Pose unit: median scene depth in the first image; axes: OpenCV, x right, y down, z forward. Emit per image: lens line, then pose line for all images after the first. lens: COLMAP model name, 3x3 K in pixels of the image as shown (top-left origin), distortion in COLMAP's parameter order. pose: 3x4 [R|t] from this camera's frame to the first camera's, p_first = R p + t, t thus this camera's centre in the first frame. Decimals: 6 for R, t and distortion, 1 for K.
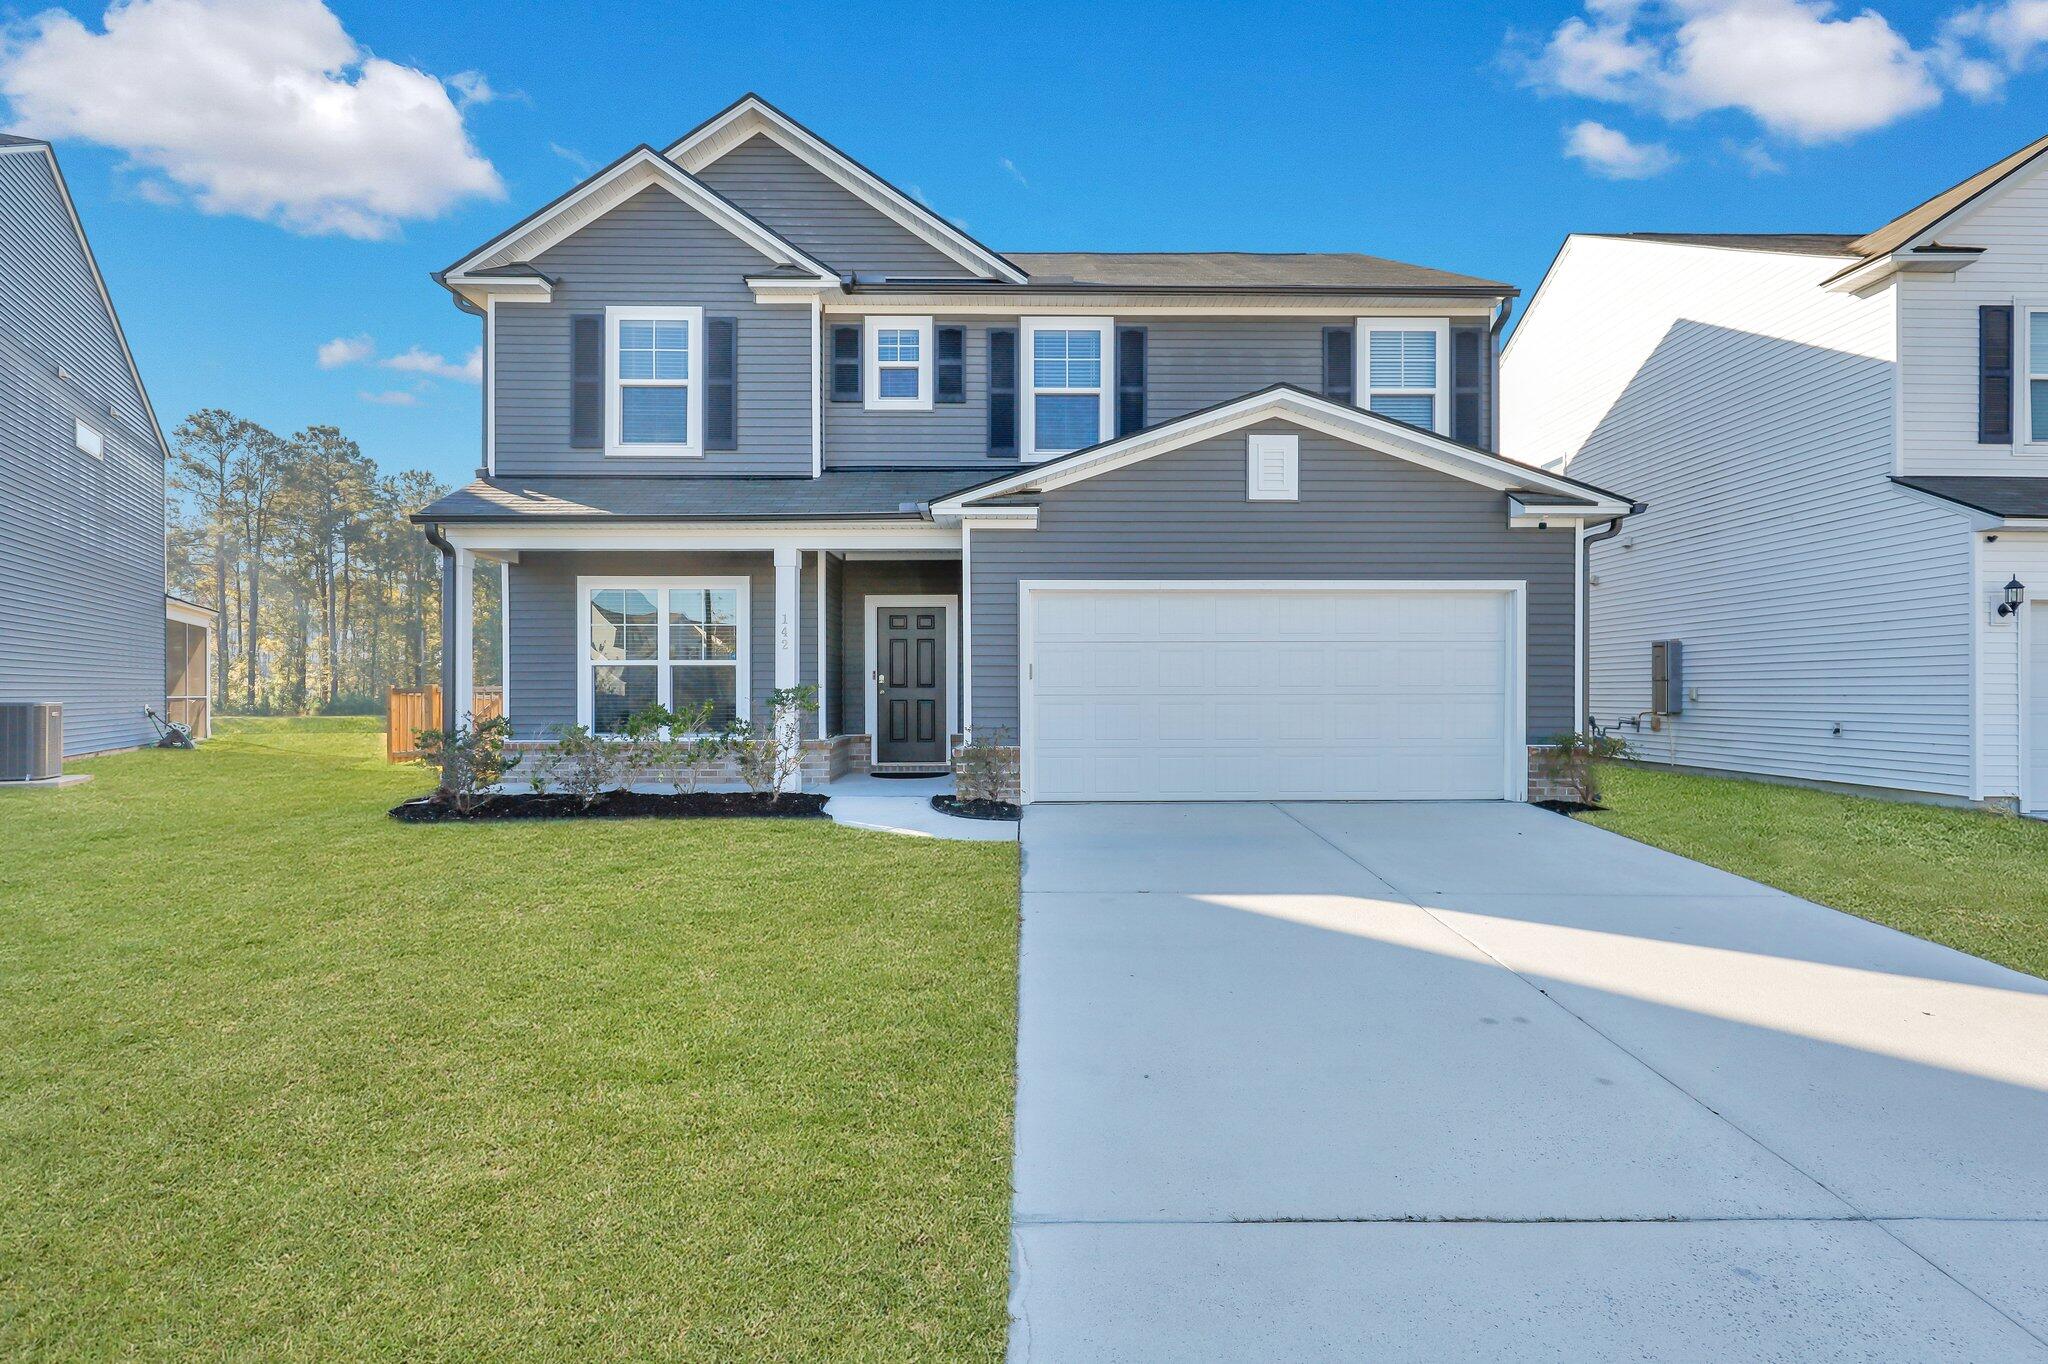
lens RADIAL K [[1032.7, 0, 1039.1], [0, 1032.7, 693.2], [0, 0, 1]] dist [-0.000582, 0.000018]
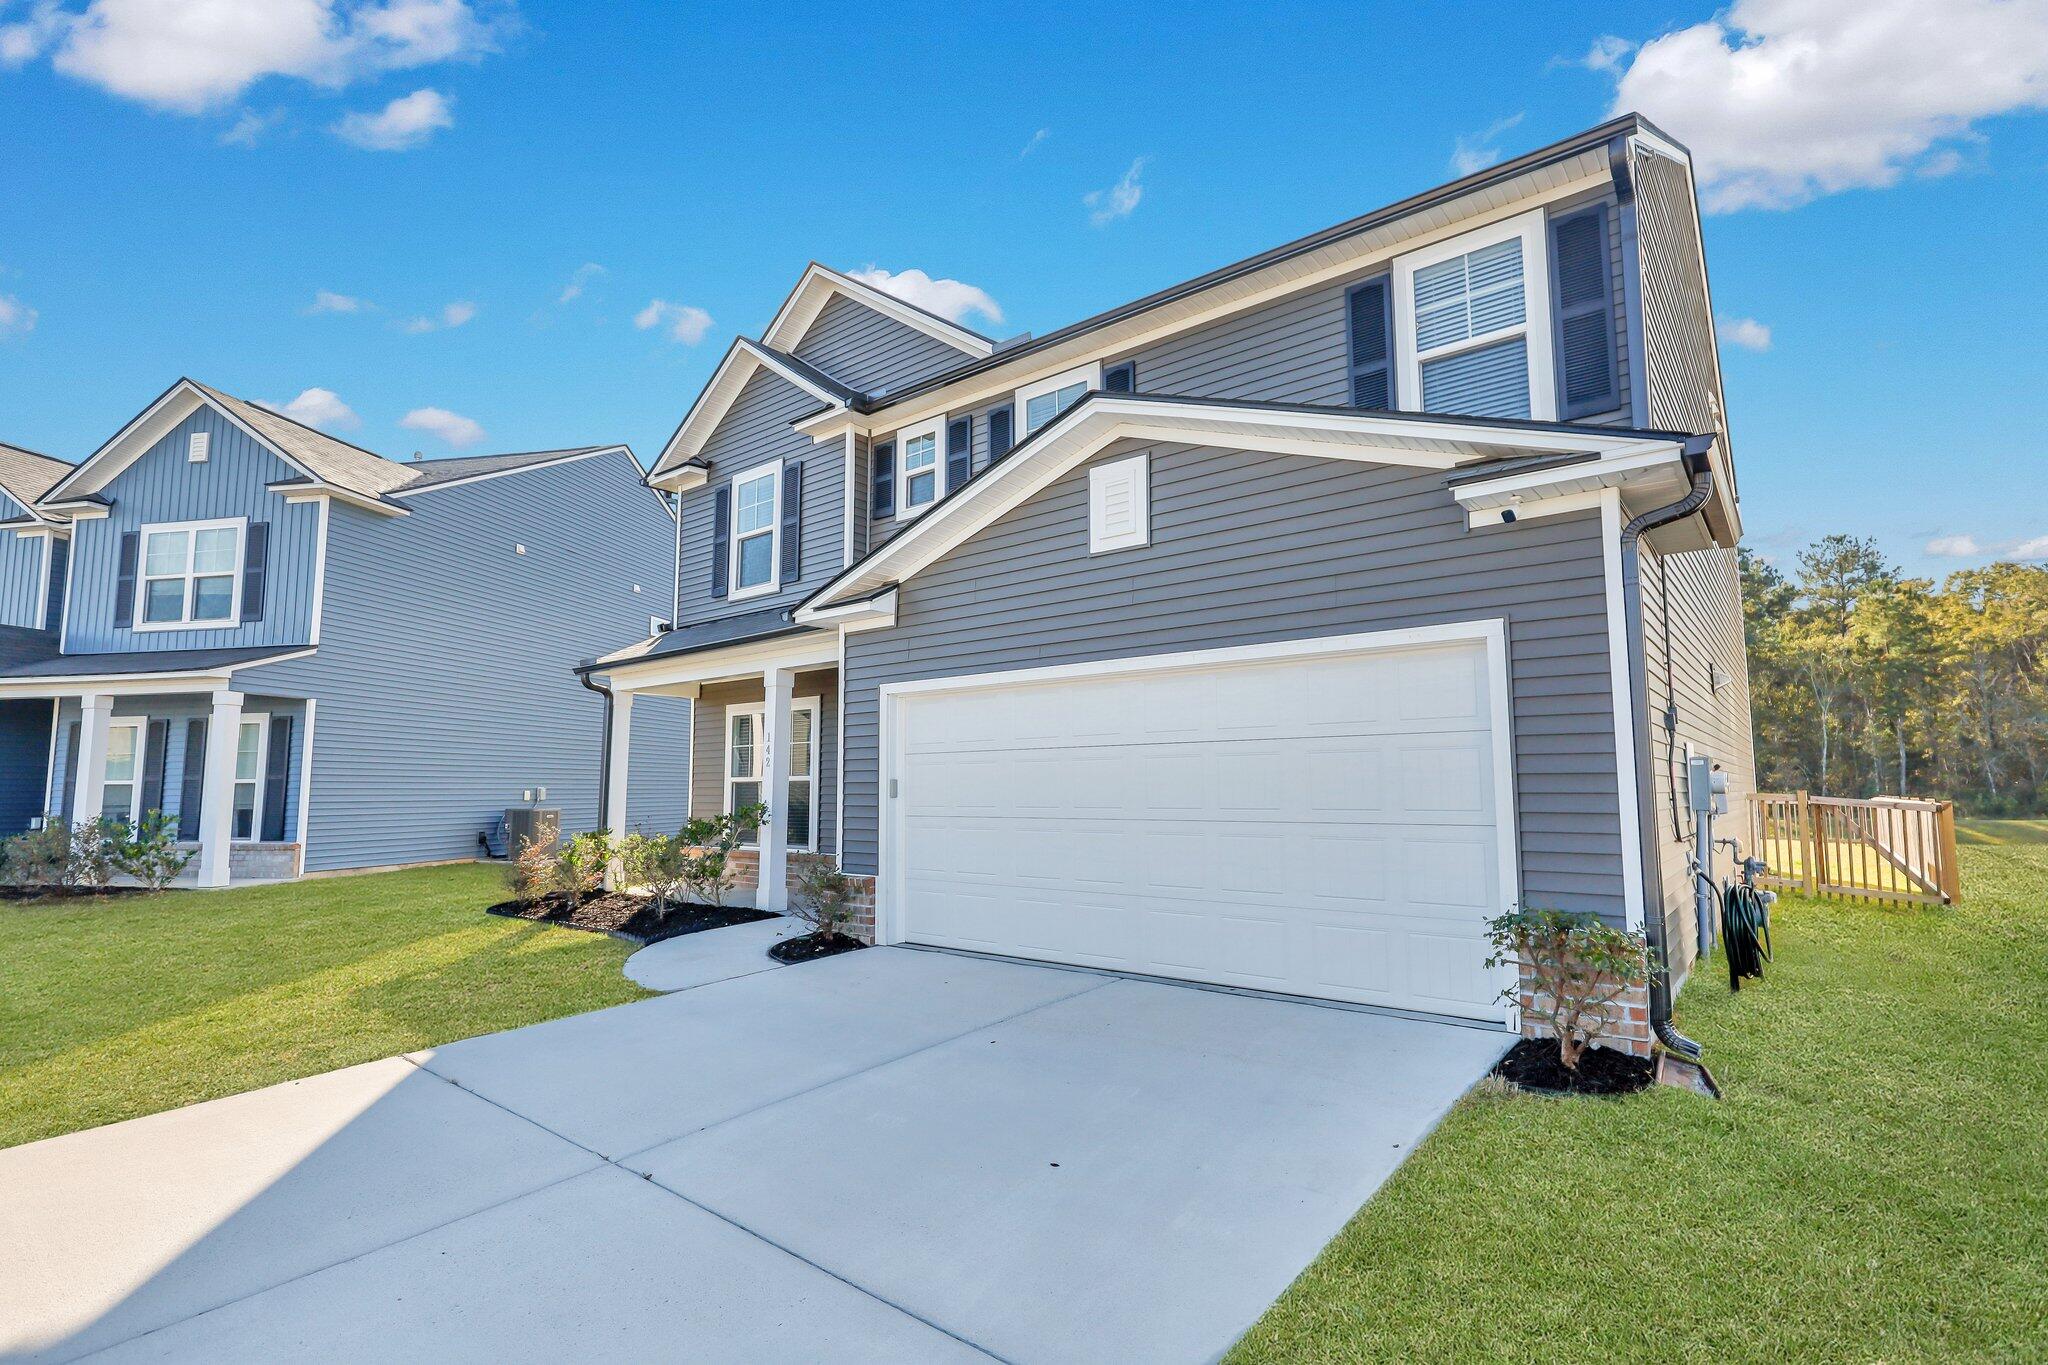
lens RADIAL K [[971.0, 0, 1027.8], [0, 971.0, 700.1], [0, 0, 1]] dist [0.000340, 0.000065]
pose [[0.764626, -0.061861, -0.641498, 0.530881], [0.000619, 0.995453, -0.095257, -0.015050], [0.644473, 0.072439, 0.761188, 0.392438]]
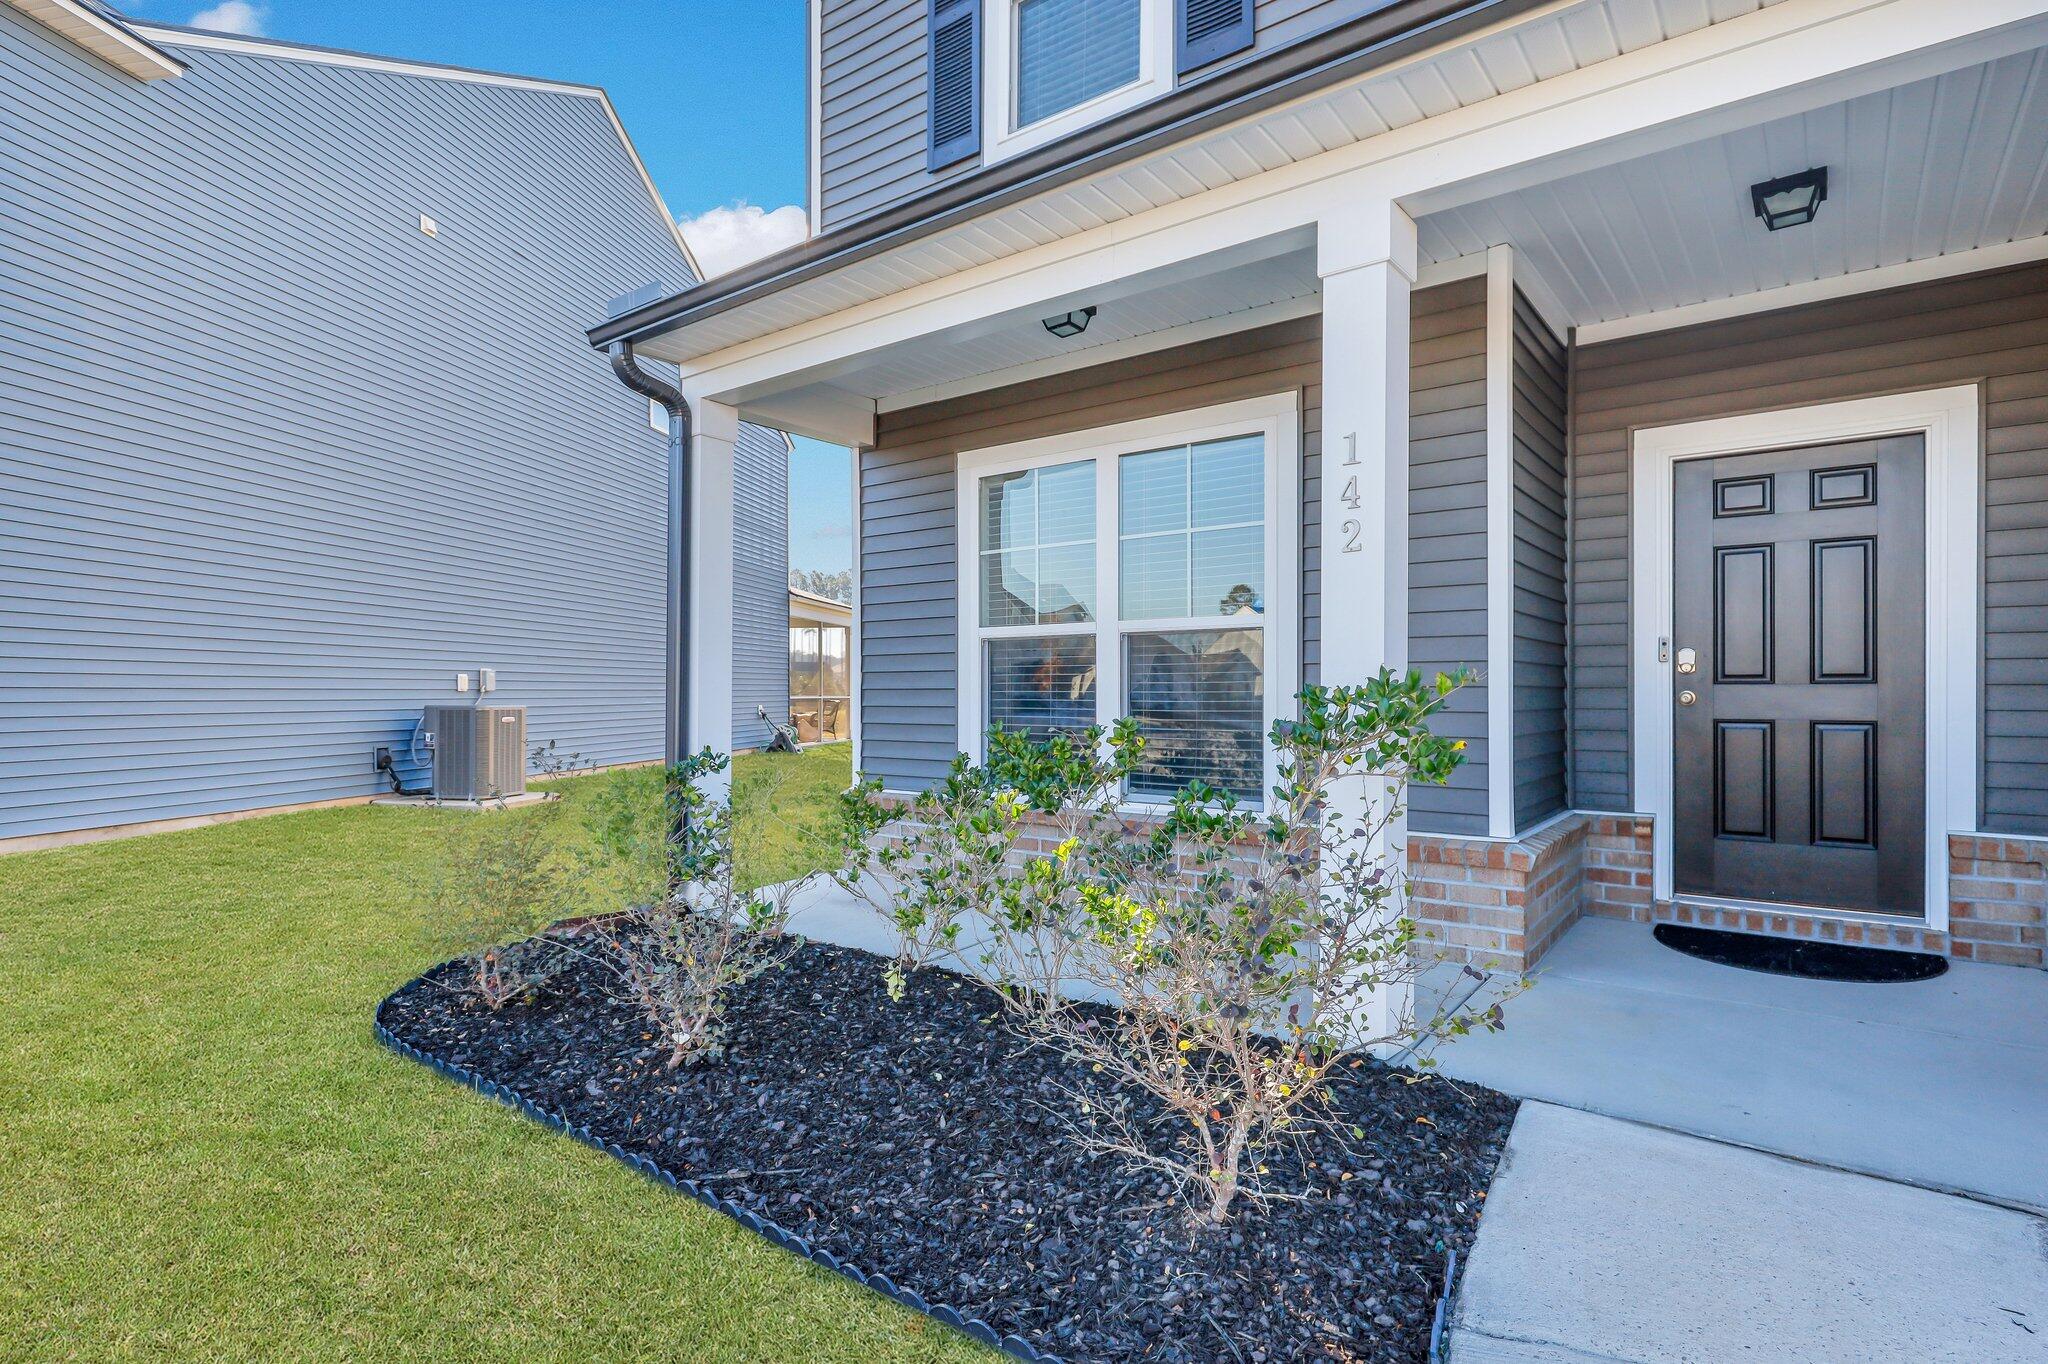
lens RADIAL K [[1032.7, 0, 1039.1], [0, 1032.7, 693.2], [0, 0, 1]] dist [-0.000582, 0.000018]
pose [[0.791530, 0.001670, -0.611129, -0.126355], [-0.001894, 0.999998, 0.000279, -0.002269], [0.611128, 0.000937, 0.791531, 0.657354]]
